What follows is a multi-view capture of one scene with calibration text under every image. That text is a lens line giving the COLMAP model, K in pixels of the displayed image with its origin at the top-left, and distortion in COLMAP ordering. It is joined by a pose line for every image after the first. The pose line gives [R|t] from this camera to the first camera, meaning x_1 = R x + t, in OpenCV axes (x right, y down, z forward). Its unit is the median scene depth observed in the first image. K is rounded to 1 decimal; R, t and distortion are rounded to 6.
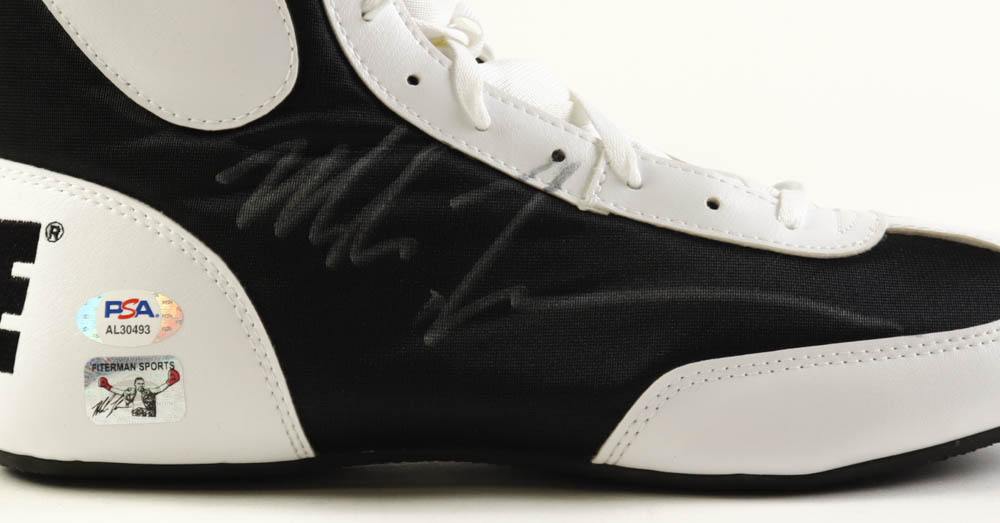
lens RADIAL K [[2300.1, 0, 505.3], [0, 2300.1, 256.2], [0, 0, 1]] dist [-0.527170, 0.000000]
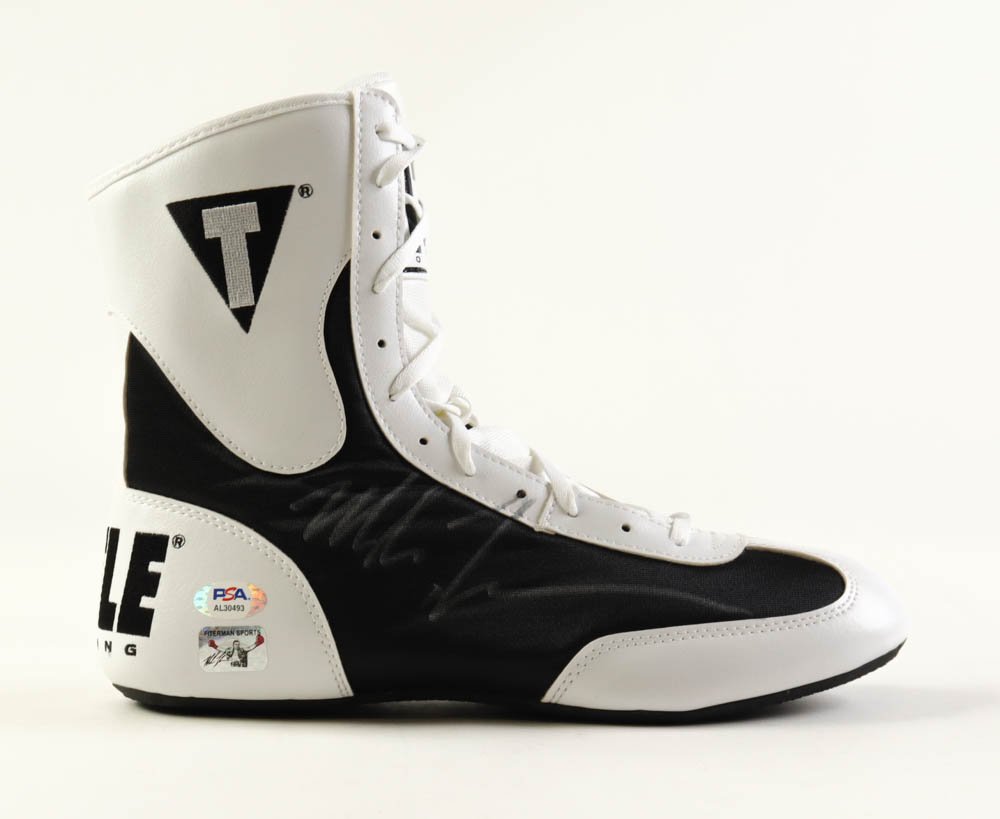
lens RADIAL K [[4423.0, 0, 499.7], [0, 4423.0, 410.1], [0, 0, 1]] dist [-0.161296, 0.000000]
pose [[0.999920, 0.012530, -0.001824, 0.013965], [-0.012581, 0.999433, -0.031225, -0.008923], [0.001432, 0.031245, 0.999511, -1.871892]]
